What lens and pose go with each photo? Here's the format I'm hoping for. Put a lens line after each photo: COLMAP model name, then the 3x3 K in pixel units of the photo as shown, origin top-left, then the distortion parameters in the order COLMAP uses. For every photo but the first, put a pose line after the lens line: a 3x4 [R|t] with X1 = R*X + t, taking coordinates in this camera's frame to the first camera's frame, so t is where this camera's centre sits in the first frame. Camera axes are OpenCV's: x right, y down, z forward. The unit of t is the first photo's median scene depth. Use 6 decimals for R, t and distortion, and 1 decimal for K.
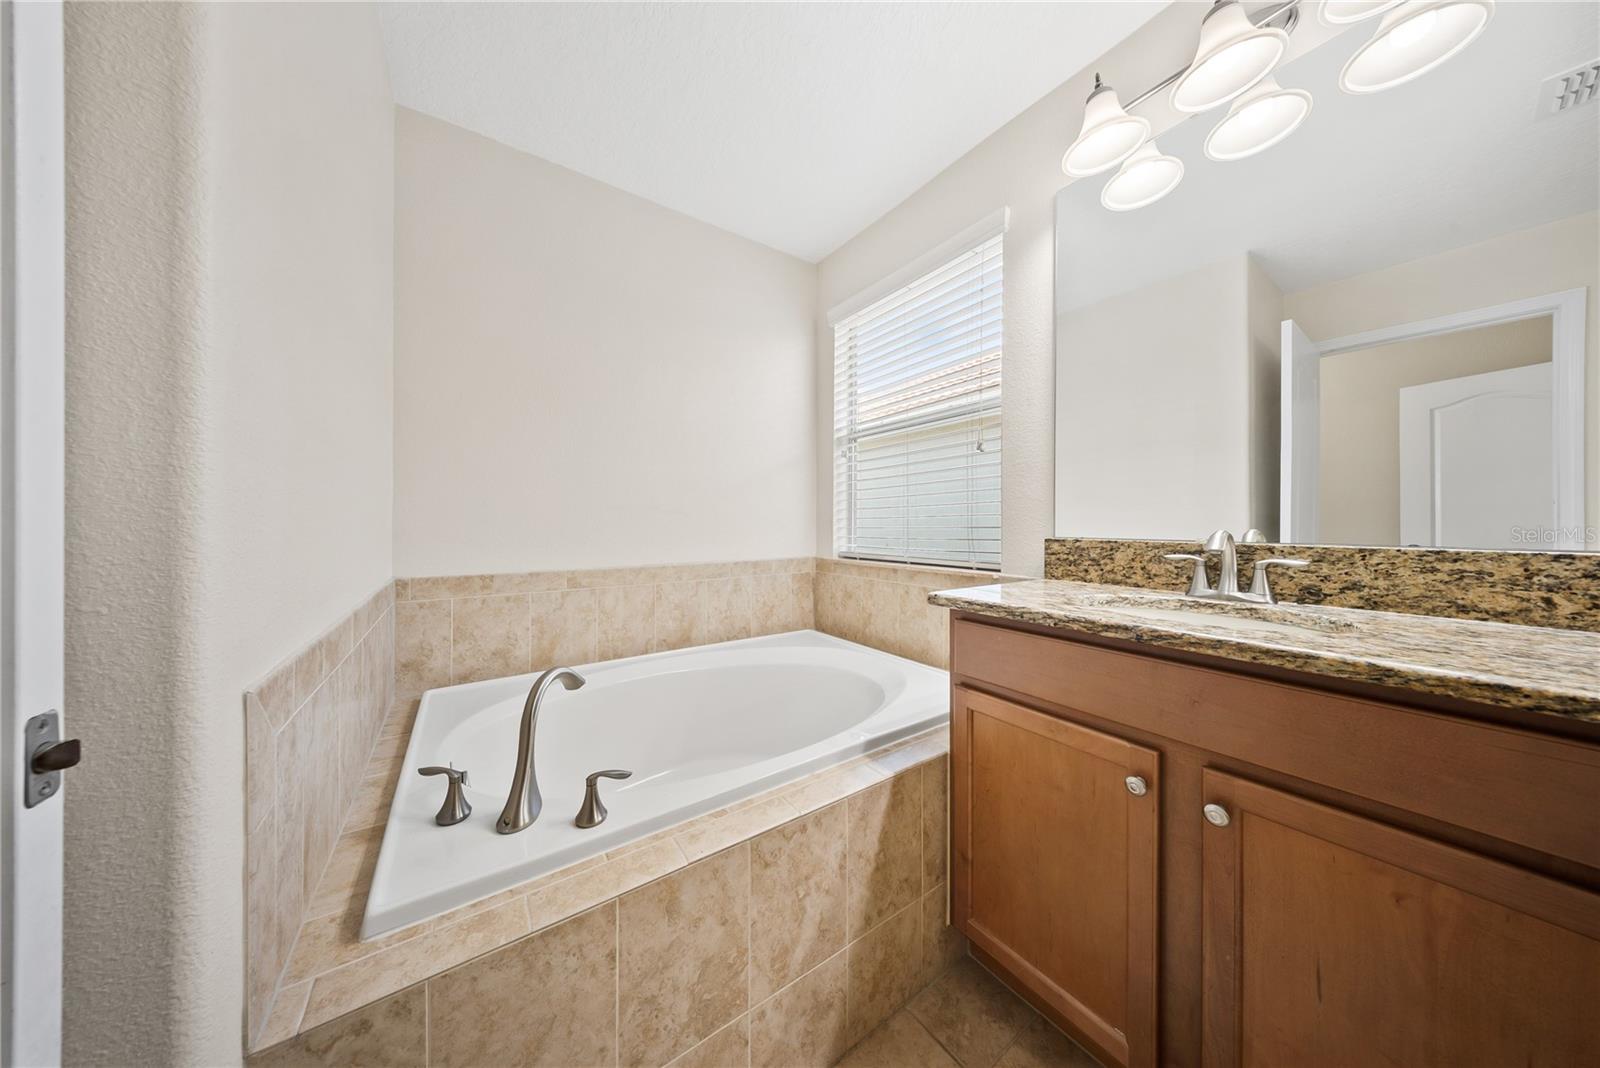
lens RADIAL K [[469.9, 0, 778.2], [0, 469.9, 521.0], [0, 0, 1]] dist [0.001504, -0.000703]
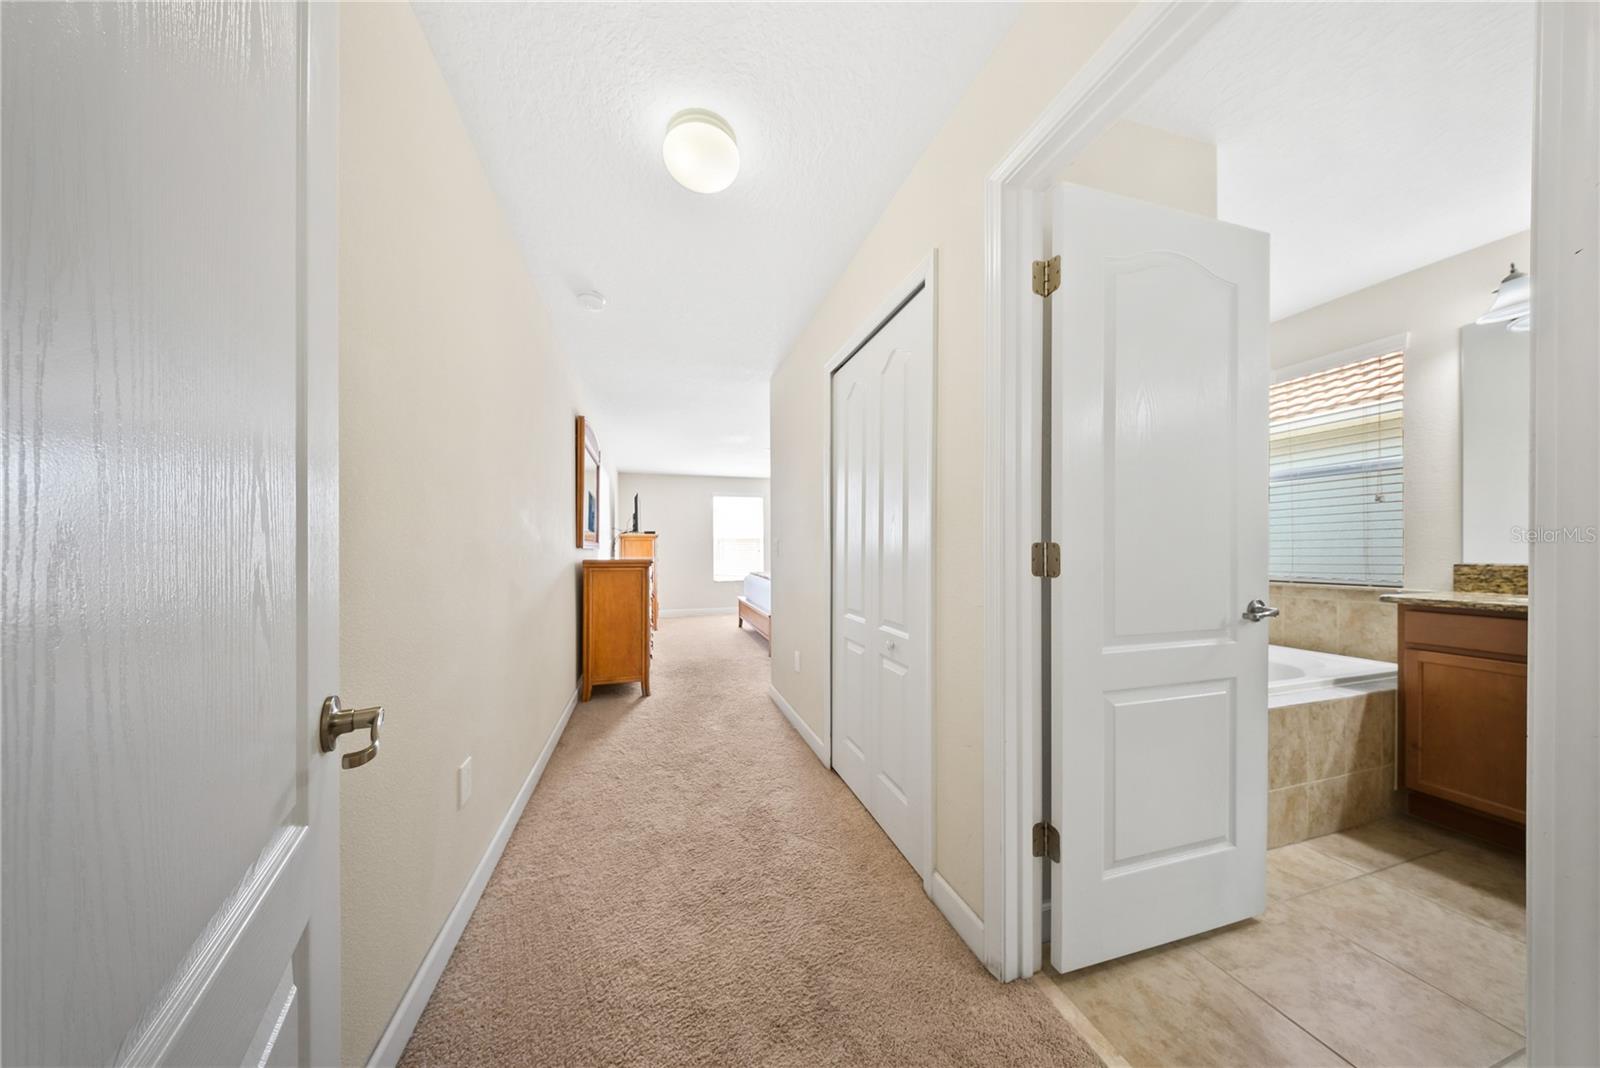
lens RADIAL K [[469.9, 0, 787.3], [0, 469.9, 547.3], [0, 0, 1]] dist [0.001504, -0.000703]
pose [[0.953816, -0.005920, -0.300333, -1.223224], [0.007091, 0.999971, 0.002808, -0.042628], [0.300308, -0.004808, 0.953830, -1.281446]]
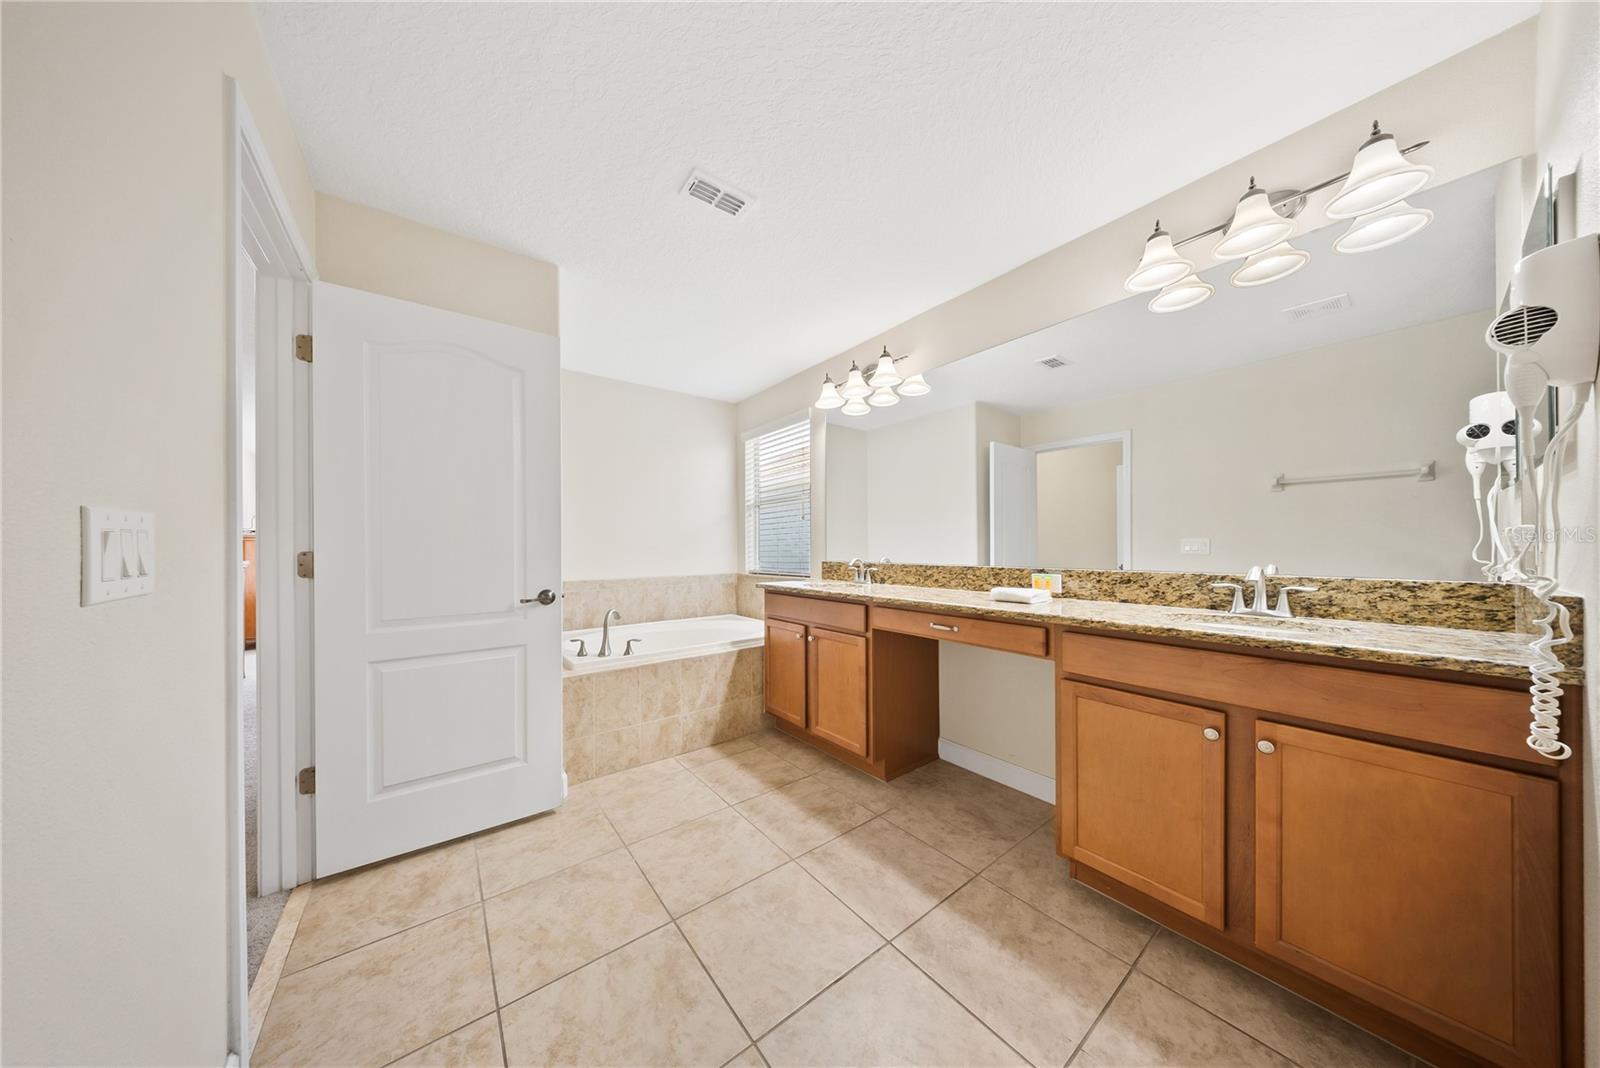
lens RADIAL K [[469.9, 0, 790.5], [0, 469.9, 546.7], [0, 0, 1]] dist [0.001504, -0.000703]
pose [[0.997524, -0.008136, 0.069857, 0.328774], [0.007951, 0.999964, 0.002920, -0.052196], [-0.069878, -0.002357, 0.997553, -1.563140]]
